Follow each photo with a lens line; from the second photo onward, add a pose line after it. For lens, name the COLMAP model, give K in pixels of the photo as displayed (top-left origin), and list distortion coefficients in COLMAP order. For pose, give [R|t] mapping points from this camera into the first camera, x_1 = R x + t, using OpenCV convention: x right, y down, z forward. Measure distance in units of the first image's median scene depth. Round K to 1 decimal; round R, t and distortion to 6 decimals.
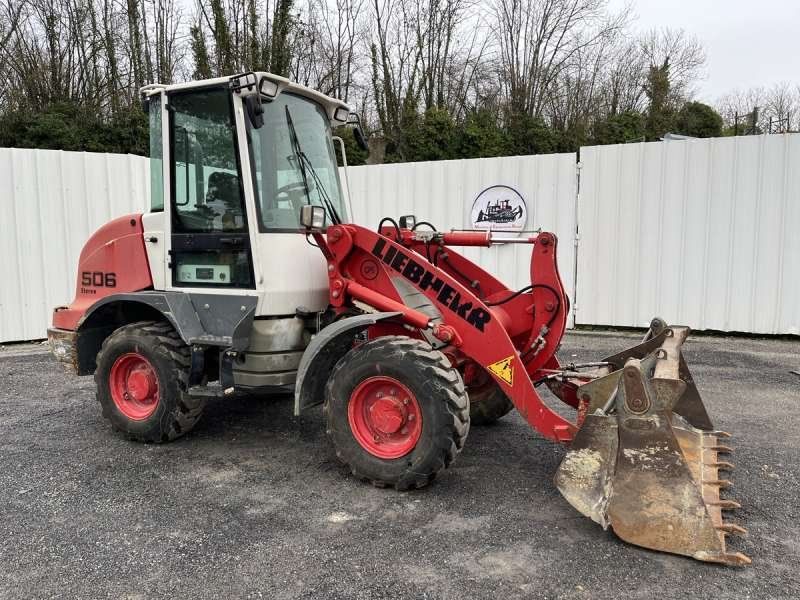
lens RADIAL K [[606.0, 0, 401.5], [0, 606.0, 302.6], [0, 0, 1]] dist [0.071196, -0.090971]
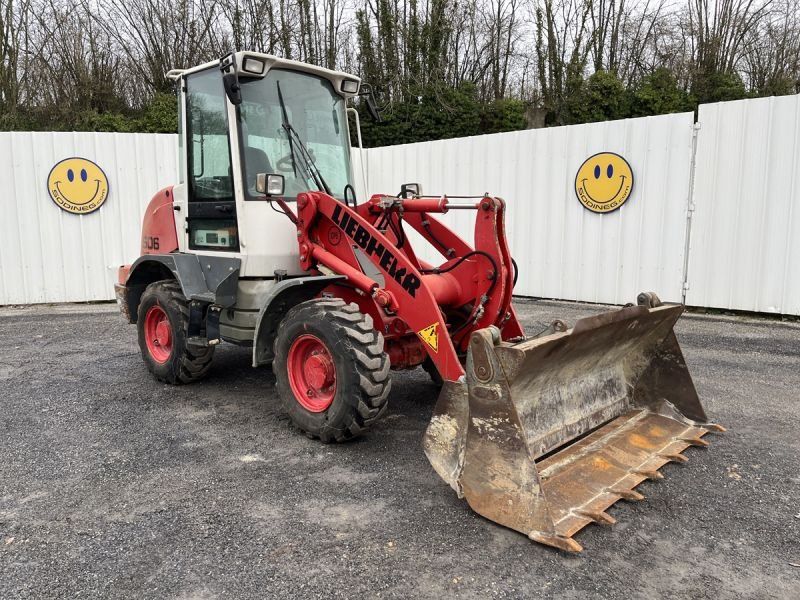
lens RADIAL K [[606.0, 0, 394.3], [0, 606.0, 302.9], [0, 0, 1]] dist [0.071196, -0.090971]
pose [[0.951961, 0.042948, -0.303191, 0.360152], [-0.031176, 0.998564, 0.043562, 0.012771], [0.304627, -0.032017, 0.951934, 0.031579]]
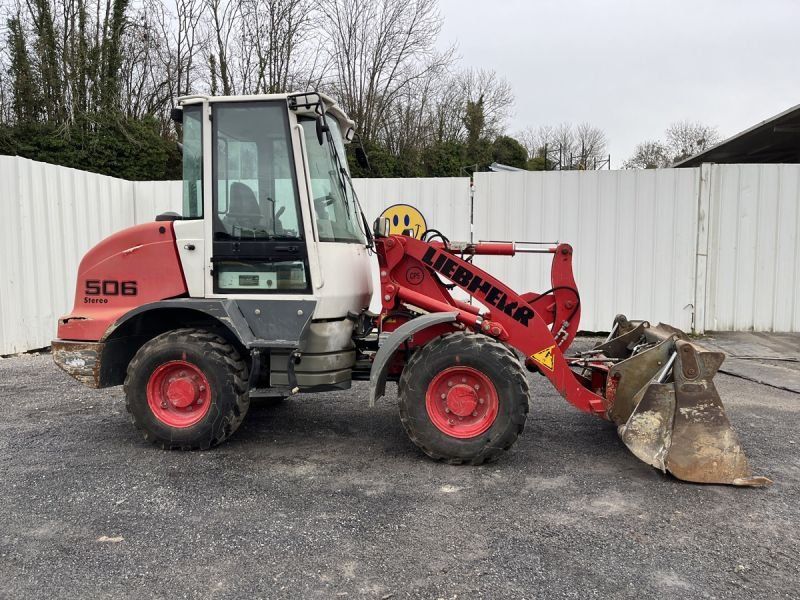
lens RADIAL K [[606.0, 0, 393.7], [0, 606.0, 303.8], [0, 0, 1]] dist [0.071196, -0.090971]
pose [[0.957753, -0.015312, 0.287183, -0.404283], [0.022857, 0.999475, -0.022941, 0.022323], [-0.286682, 0.028536, 0.957601, -0.057055]]
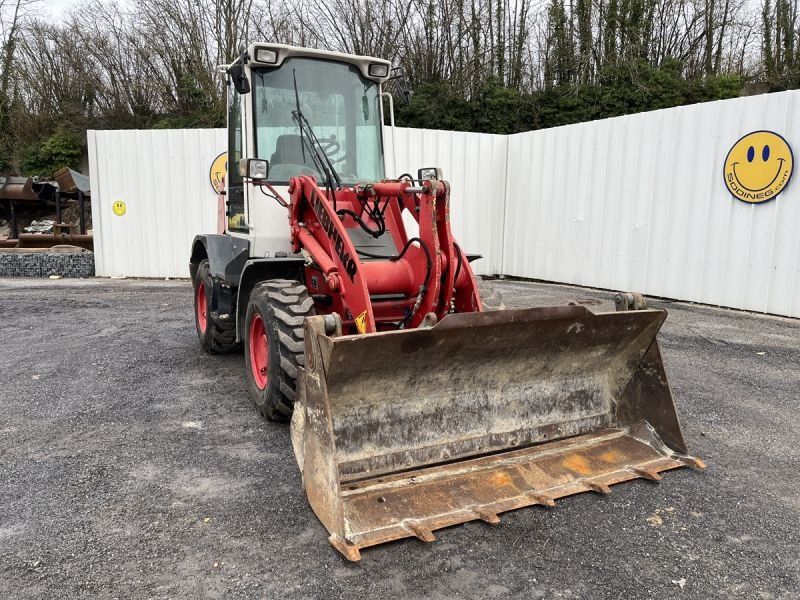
lens RADIAL K [[606.0, 0, 394.0], [0, 606.0, 301.1], [0, 0, 1]] dist [0.071196, -0.090971]
pose [[0.793031, 0.102303, -0.600530, 0.687683], [-0.073170, 0.994657, 0.072820, 0.000324], [0.604771, -0.013808, 0.796280, 0.230978]]
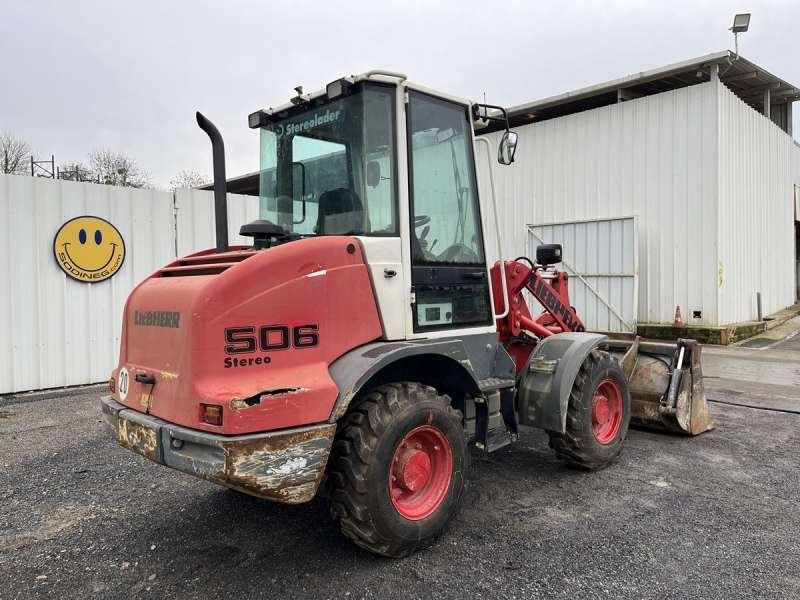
lens RADIAL K [[606.0, 0, 396.8], [0, 606.0, 303.2], [0, 0, 1]] dist [0.071196, -0.090971]
pose [[0.351648, -0.031337, 0.935608, -1.179621], [0.100451, 0.994932, -0.004430, -0.067039], [-0.930727, 0.095541, 0.353013, 0.789729]]
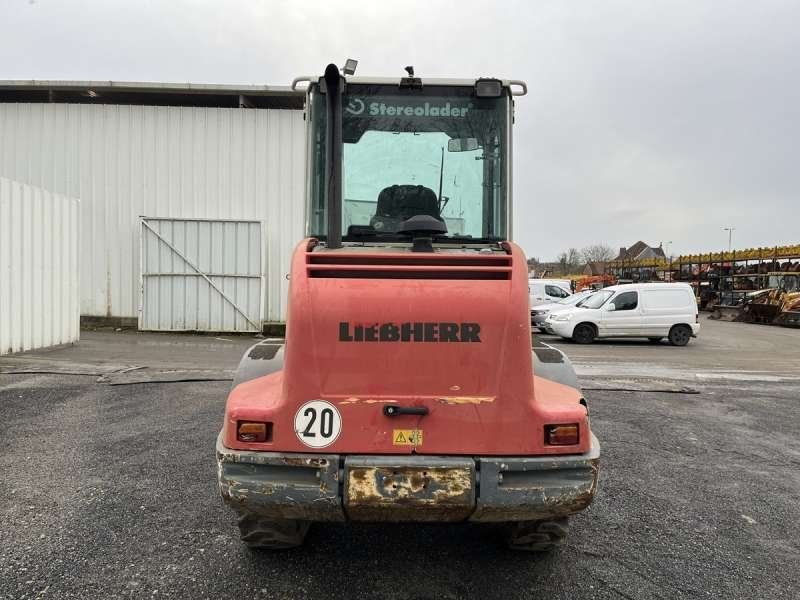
lens RADIAL K [[606.0, 0, 404.0], [0, 606.0, 306.3], [0, 0, 1]] dist [0.071196, -0.090971]
pose [[-0.437468, -0.038744, 0.898399, -1.108798], [0.070813, 0.994484, 0.077370, -0.150395], [-0.896441, 0.097466, -0.432312, 1.570784]]
